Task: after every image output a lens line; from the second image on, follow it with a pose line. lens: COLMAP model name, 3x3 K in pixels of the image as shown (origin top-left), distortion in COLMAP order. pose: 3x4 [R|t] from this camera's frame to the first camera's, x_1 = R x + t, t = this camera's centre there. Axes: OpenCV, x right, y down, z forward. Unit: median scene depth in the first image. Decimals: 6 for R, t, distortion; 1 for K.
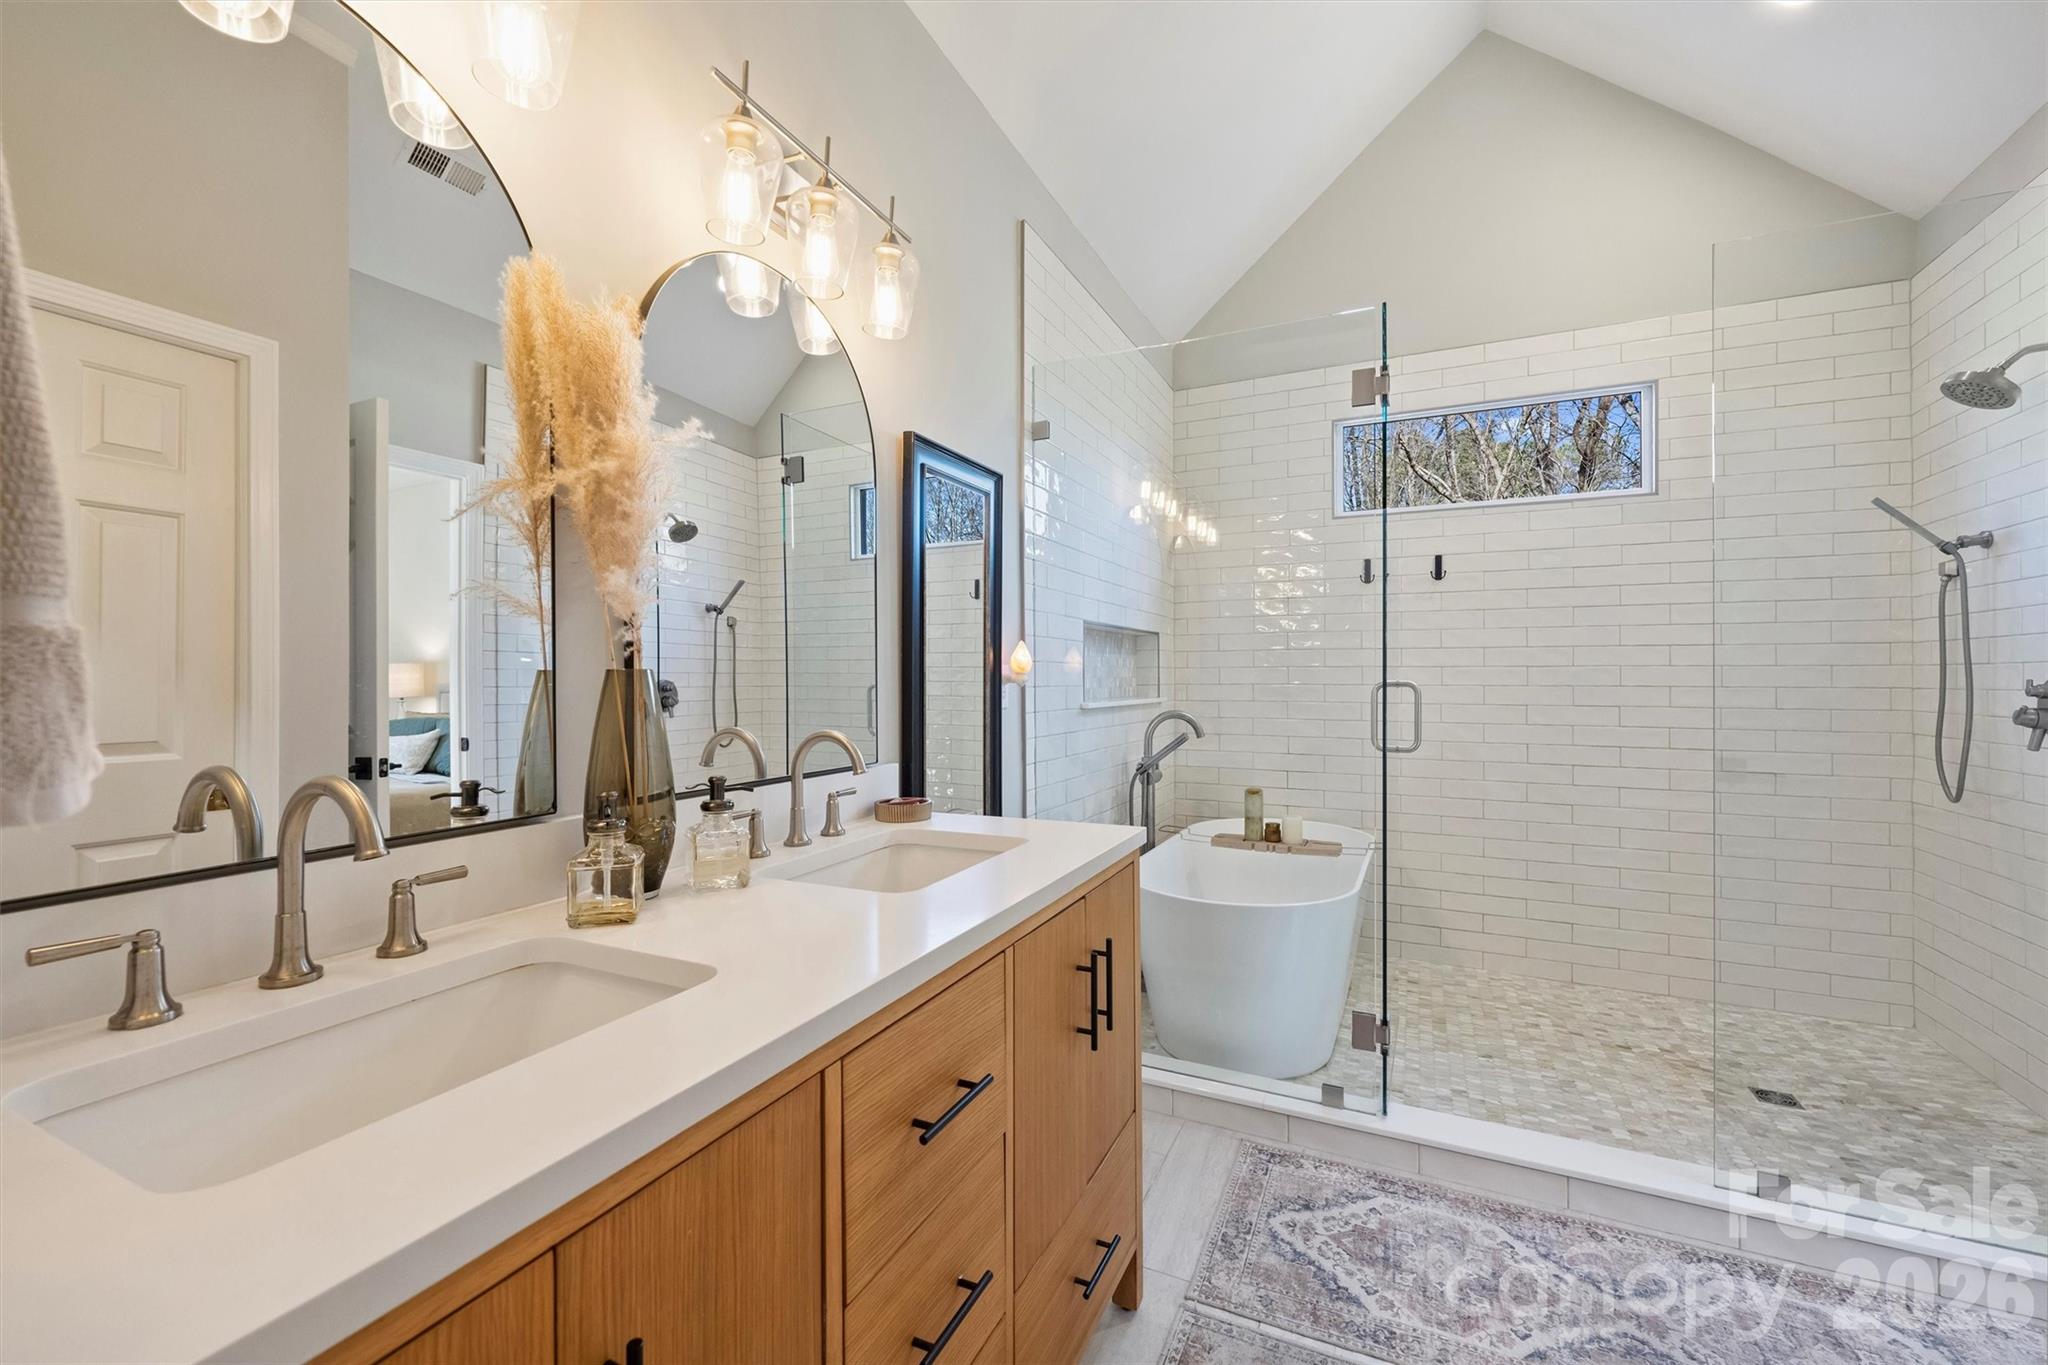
lens RADIAL K [[844.7, 0, 1024.0], [0, 844.7, 682.5], [0, 0, 1]] dist [-0.015814, -0.000004]
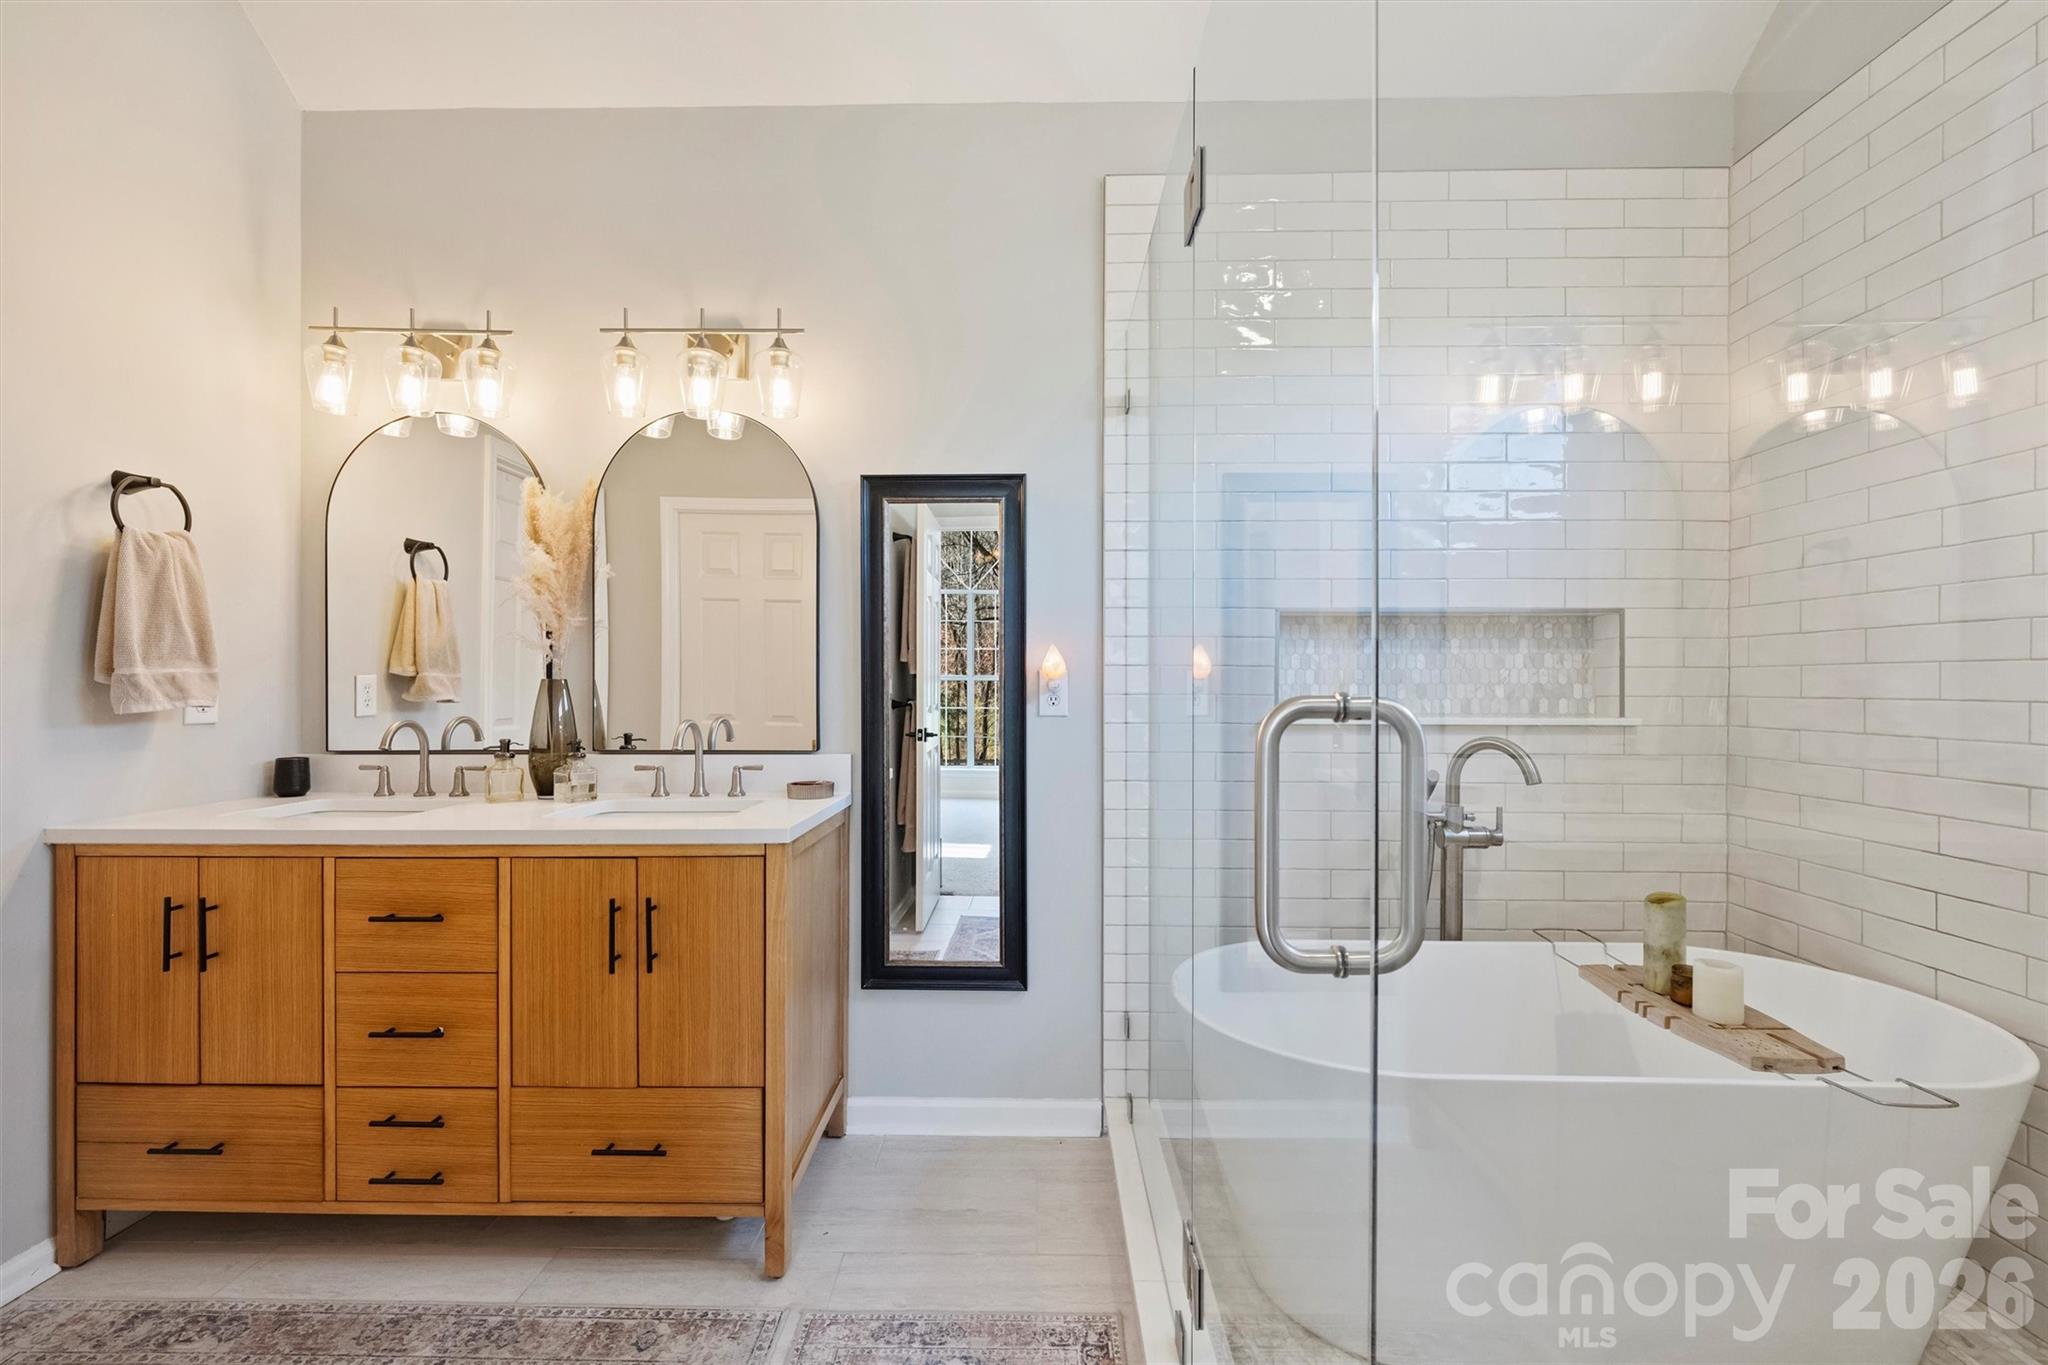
lens RADIAL K [[854.2, 0, 1001.3], [0, 854.2, 691.3], [0, 0, 1]] dist [-0.000226, -0.000048]
pose [[0.398176, 0.011190, -0.917241, 1.144864], [-0.005389, 0.999937, 0.009859, -0.008497], [0.917293, 0.001017, 0.398211, 0.772345]]
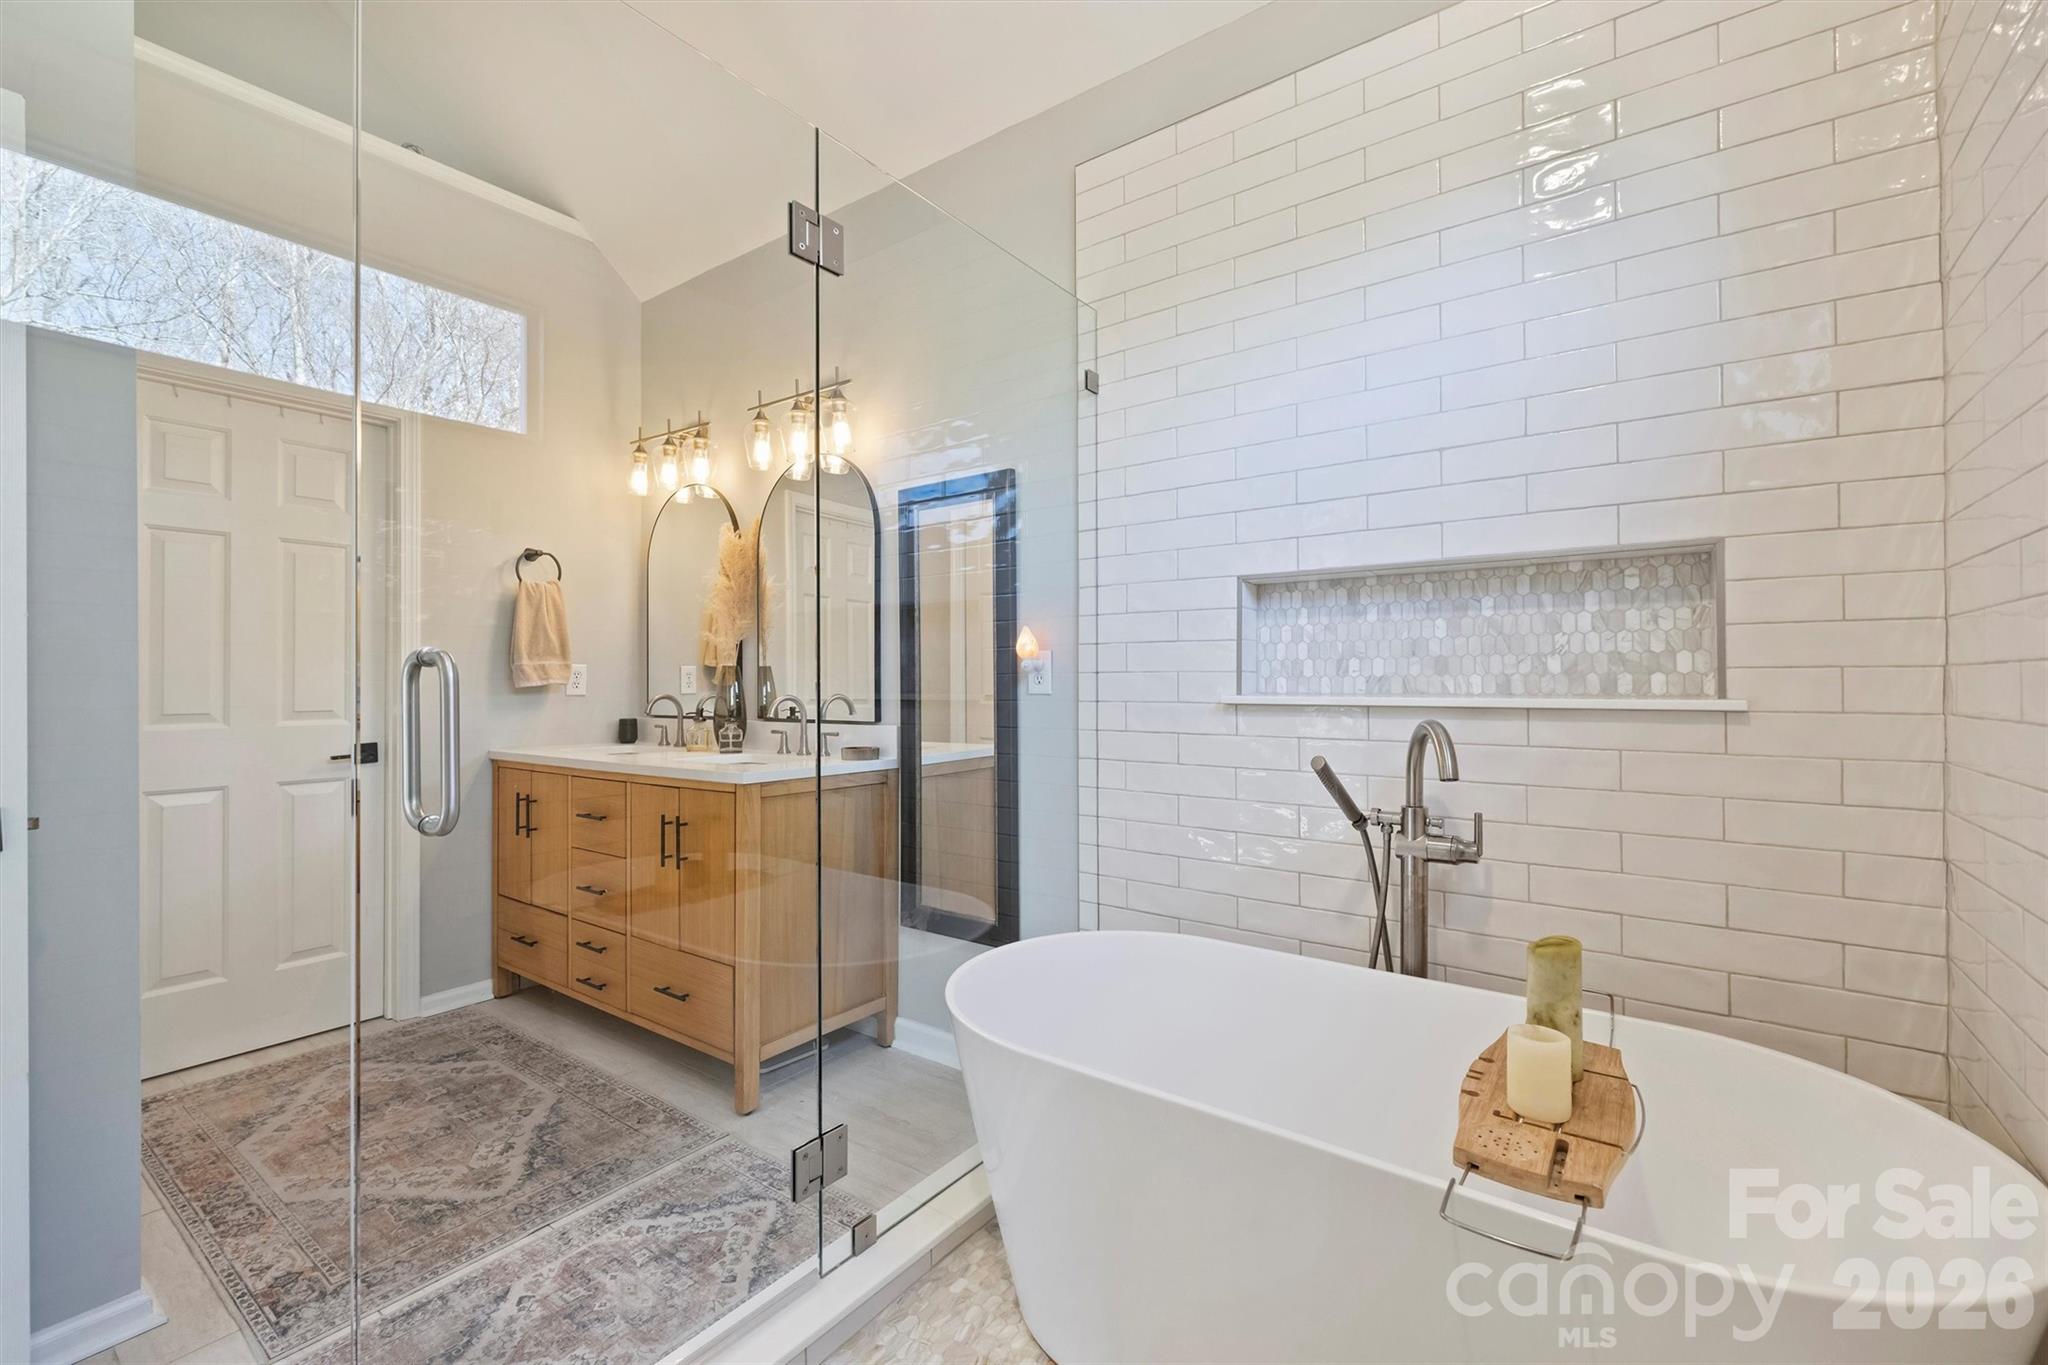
lens RADIAL K [[878.1, 0, 1006.1], [0, 878.1, 677.0], [0, 0, 1]] dist [-0.001564, -0.000100]
pose [[-0.216140, -0.001710, -0.976361, 1.367840], [0.000977, 0.999998, -0.001968, 0.017391], [0.976362, -0.001379, -0.216138, 1.626446]]
